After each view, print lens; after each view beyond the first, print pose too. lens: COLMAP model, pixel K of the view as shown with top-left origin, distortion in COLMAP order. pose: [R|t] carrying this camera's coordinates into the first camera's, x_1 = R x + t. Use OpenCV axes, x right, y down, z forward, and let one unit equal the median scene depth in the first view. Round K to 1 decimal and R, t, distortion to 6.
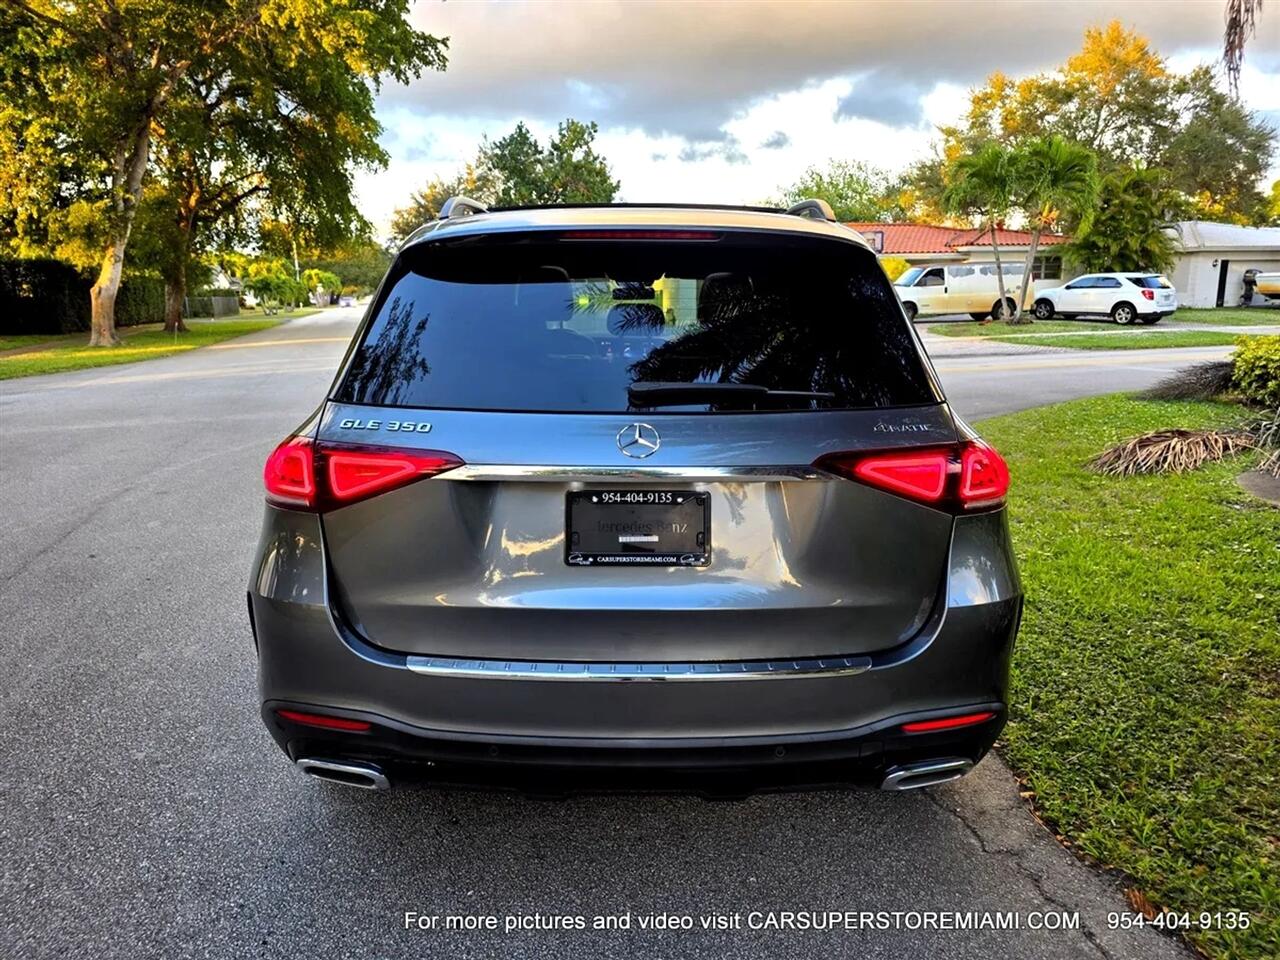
lens RADIAL K [[870.2, 0, 626.4], [0, 870.2, 464.9], [0, 0, 1]] dist [0.047390, -0.038588]
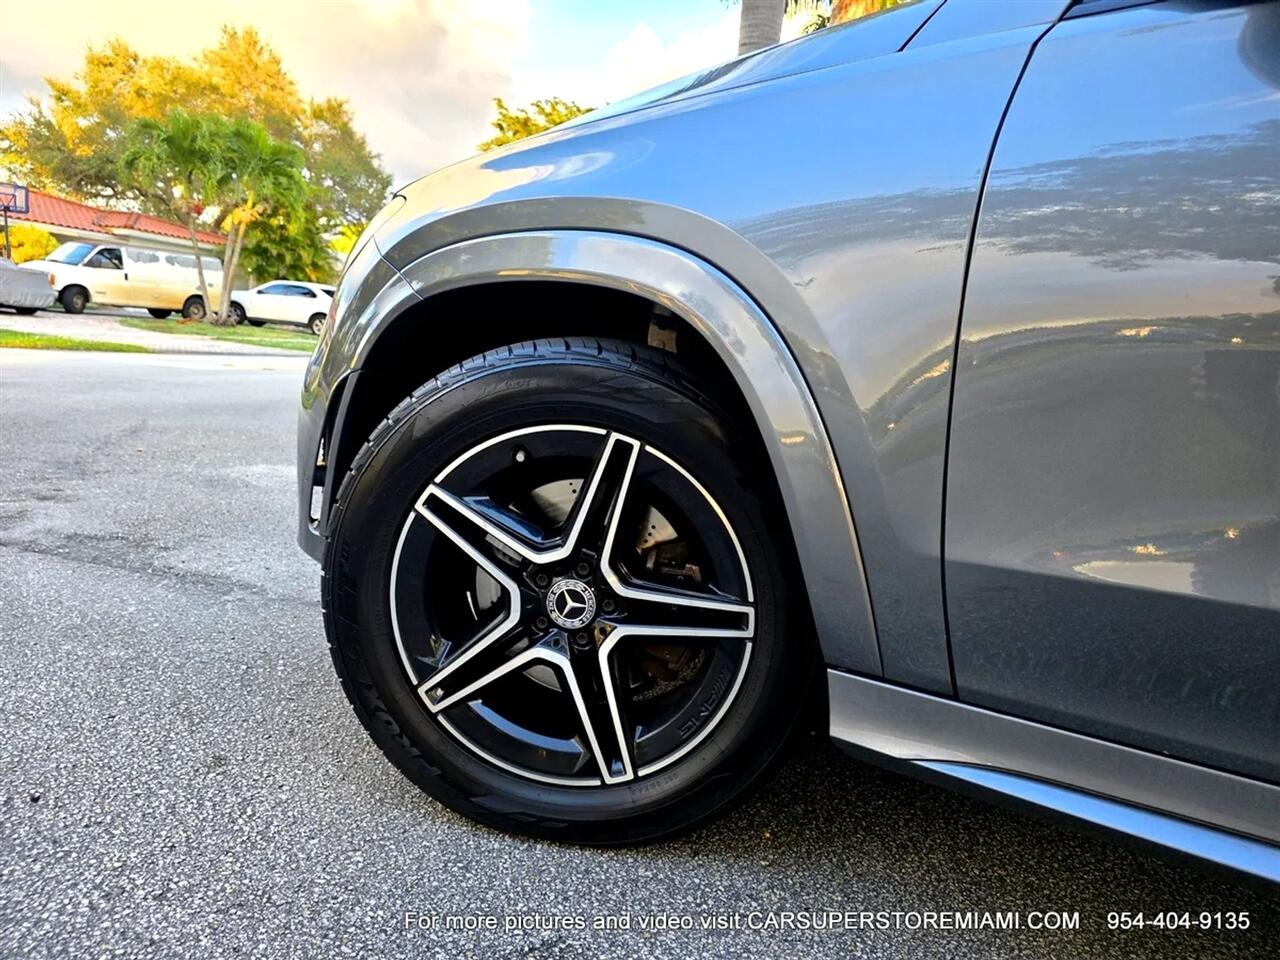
lens RADIAL K [[870.2, 0, 622.3], [0, 870.2, 473.9], [0, 0, 1]] dist [0.047390, -0.038588]
pose [[0.558692, -0.056205, 0.827468, -0.063505], [0.065355, 0.997582, 0.023633, -0.006299], [-0.826796, 0.040876, 0.561015, 0.168309]]
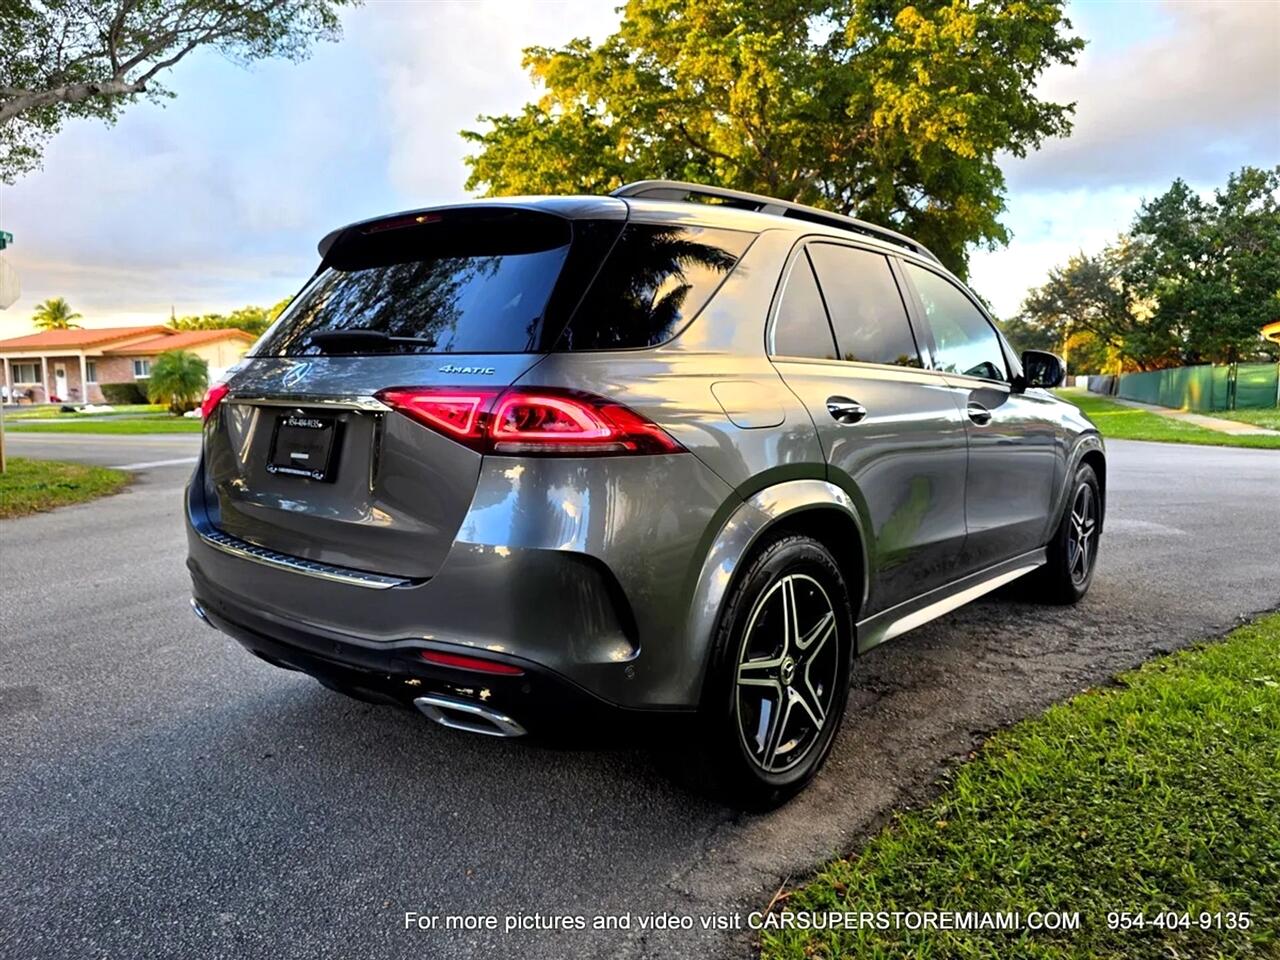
lens RADIAL K [[870.2, 0, 641.9], [0, 870.2, 469.0], [0, 0, 1]] dist [0.047390, -0.038588]
pose [[0.765635, 0.070252, -0.639427, 0.072508], [-0.127634, 0.990846, -0.043964, 0.005944], [0.630486, 0.115273, 0.767593, 0.022110]]
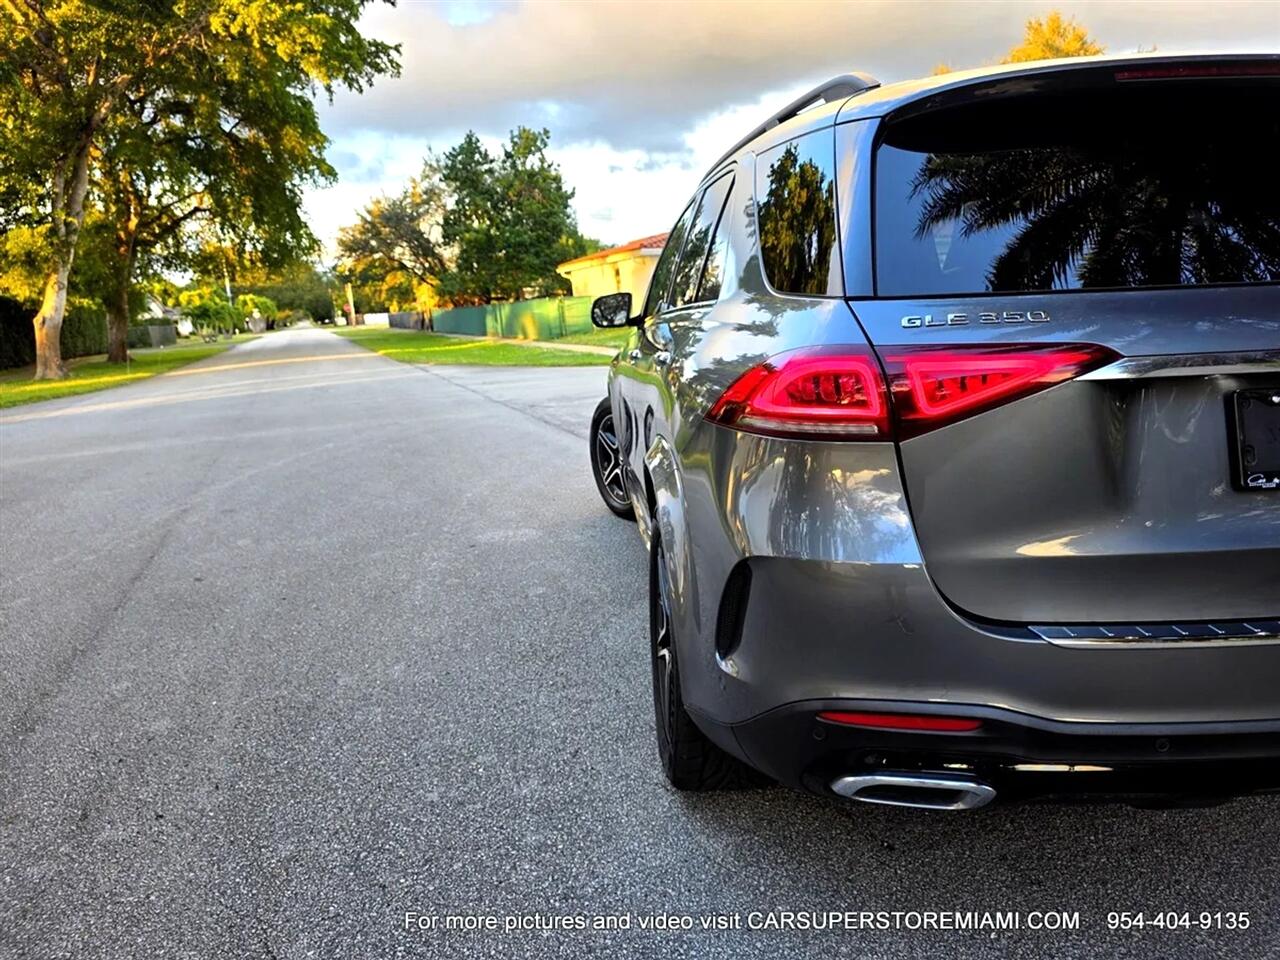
lens RADIAL K [[870.2, 0, 629.3], [0, 870.2, 467.3], [0, 0, 1]] dist [0.047390, -0.038588]
pose [[0.996182, -0.059409, 0.063971, -0.039439], [0.060047, 0.998163, -0.008101, 0.004341], [-0.063372, 0.011912, 0.997919, 0.017445]]
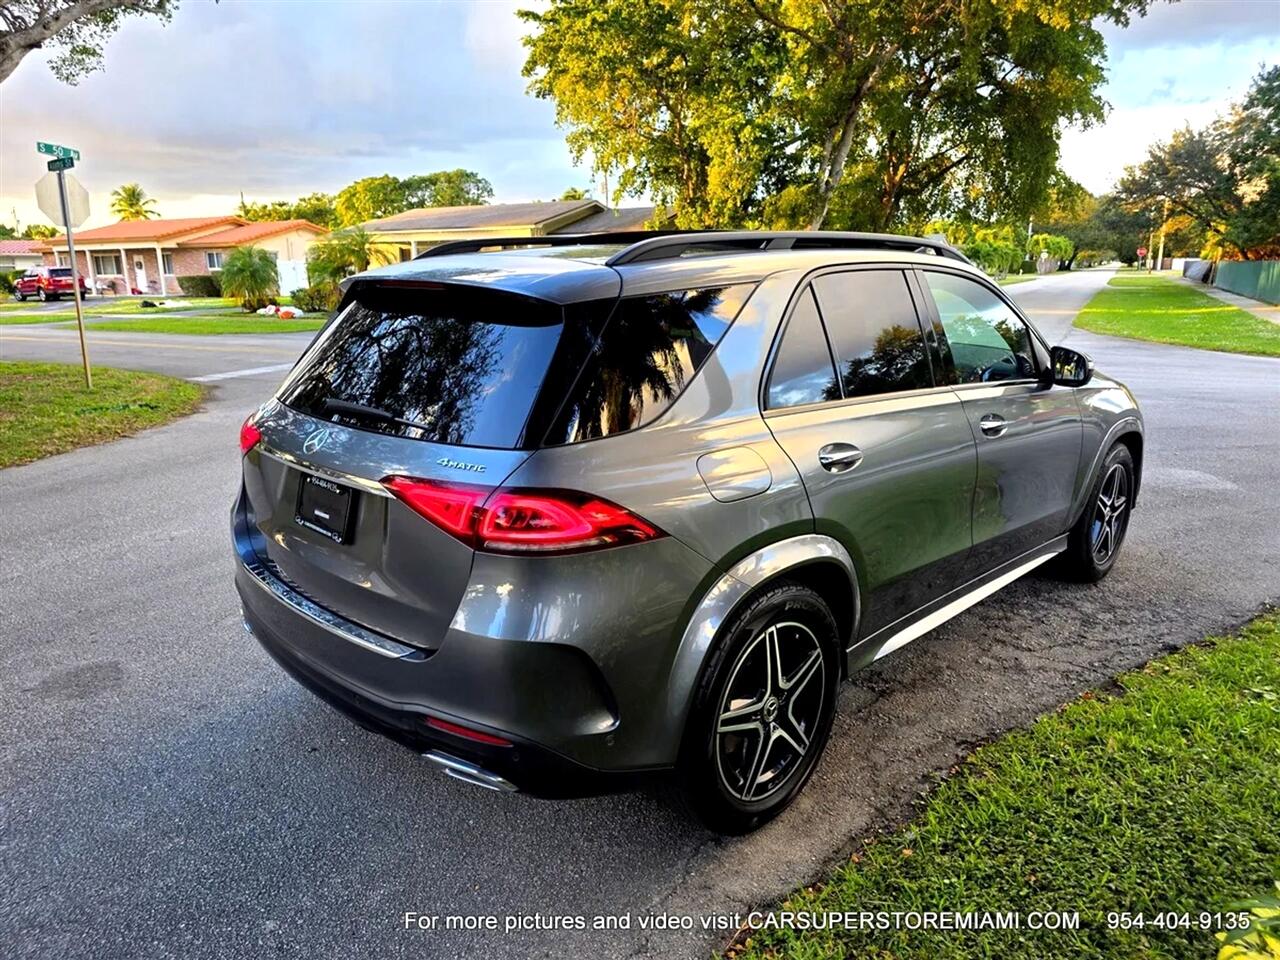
lens RADIAL K [[870.2, 0, 641.8], [0, 870.2, 469.7], [0, 0, 1]] dist [0.047390, -0.038588]
pose [[0.715010, 0.164211, -0.679555, 0.078638], [-0.134254, 0.986183, 0.097048, -0.011102], [0.686102, 0.021843, 0.727177, 0.021900]]
